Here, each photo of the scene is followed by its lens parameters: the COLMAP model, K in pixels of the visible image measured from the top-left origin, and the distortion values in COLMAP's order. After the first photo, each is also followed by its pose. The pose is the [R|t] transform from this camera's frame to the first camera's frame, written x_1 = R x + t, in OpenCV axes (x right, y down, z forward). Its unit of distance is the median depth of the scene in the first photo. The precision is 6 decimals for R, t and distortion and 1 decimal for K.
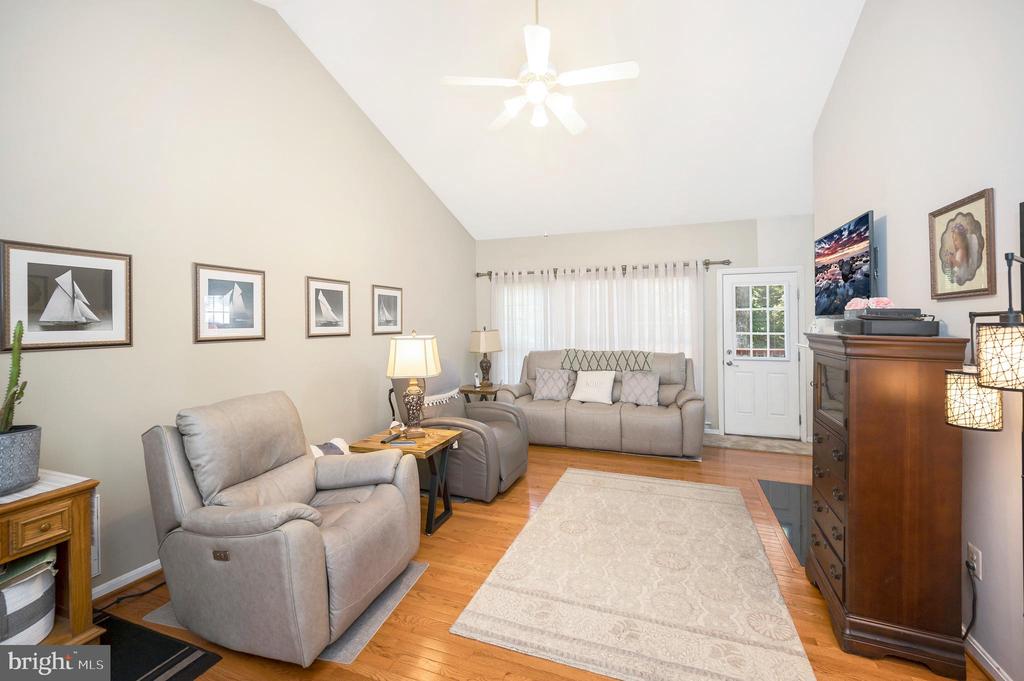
lens RADIAL K [[437.8, 0, 516.3], [0, 437.8, 321.7], [0, 0, 1]] dist [-0.001679, 0.000164]
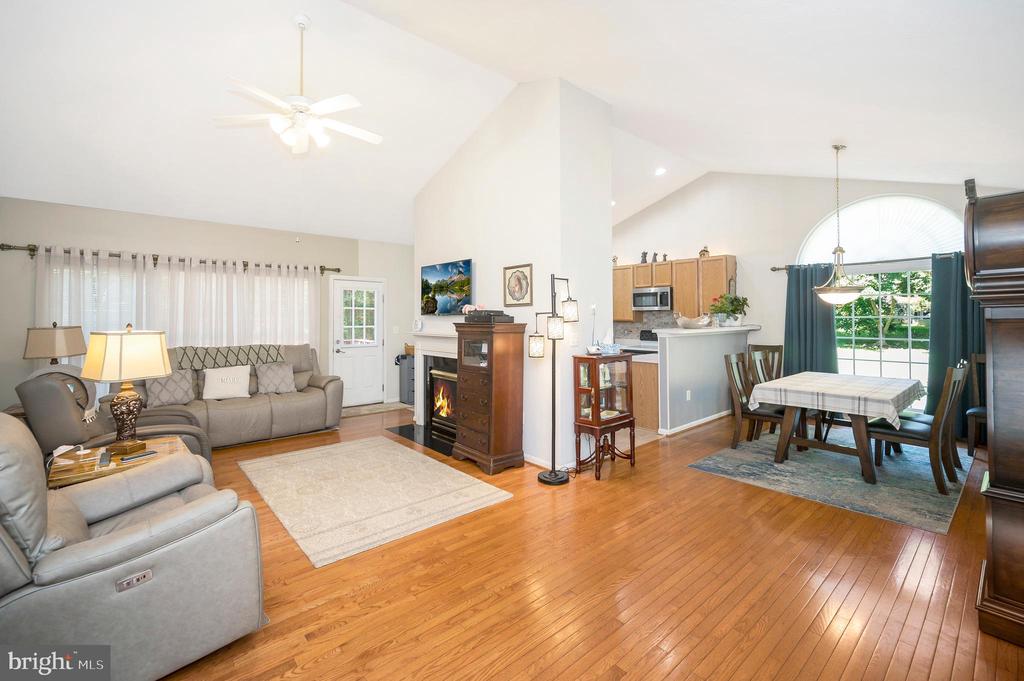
lens RADIAL K [[437.8, 0, 516.3], [0, 437.8, 321.7], [0, 0, 1]] dist [-0.001679, 0.000164]
pose [[0.458950, -0.004414, 0.888451, -0.413502], [-0.001421, 0.999983, 0.005702, 0.004598], [-0.888461, -0.003879, 0.458935, -0.023940]]
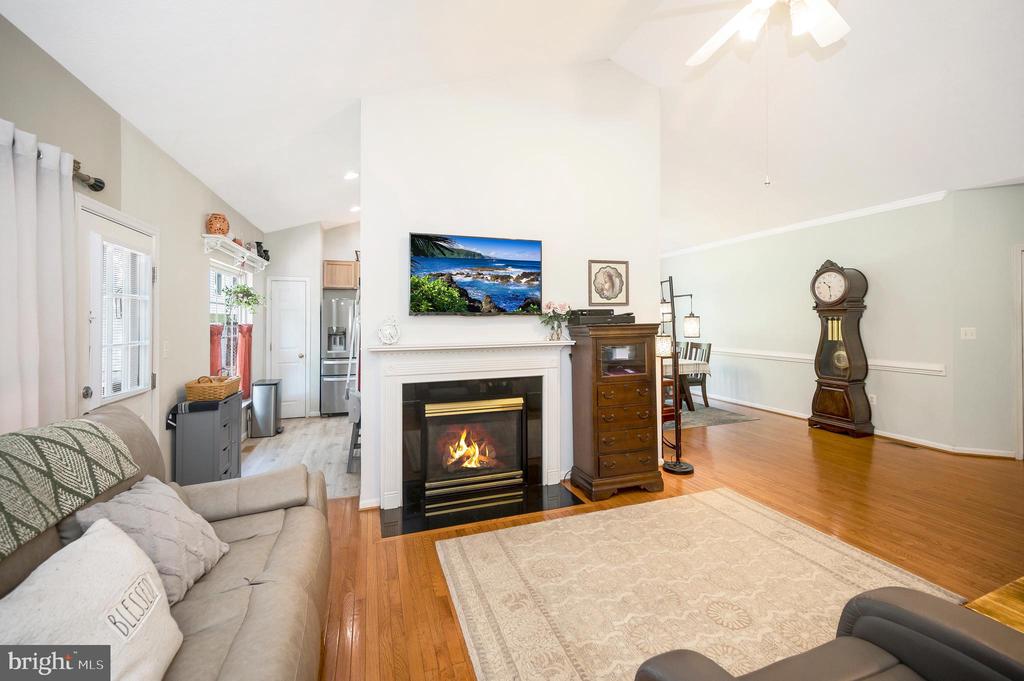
lens RADIAL K [[437.8, 0, 516.3], [0, 437.8, 321.7], [0, 0, 1]] dist [-0.001679, 0.000164]
pose [[-0.655692, 0.003193, 0.755022, -0.111380], [0.010065, 0.999939, 0.004512, 0.002446], [-0.754962, 0.010558, -0.655684, 1.063589]]
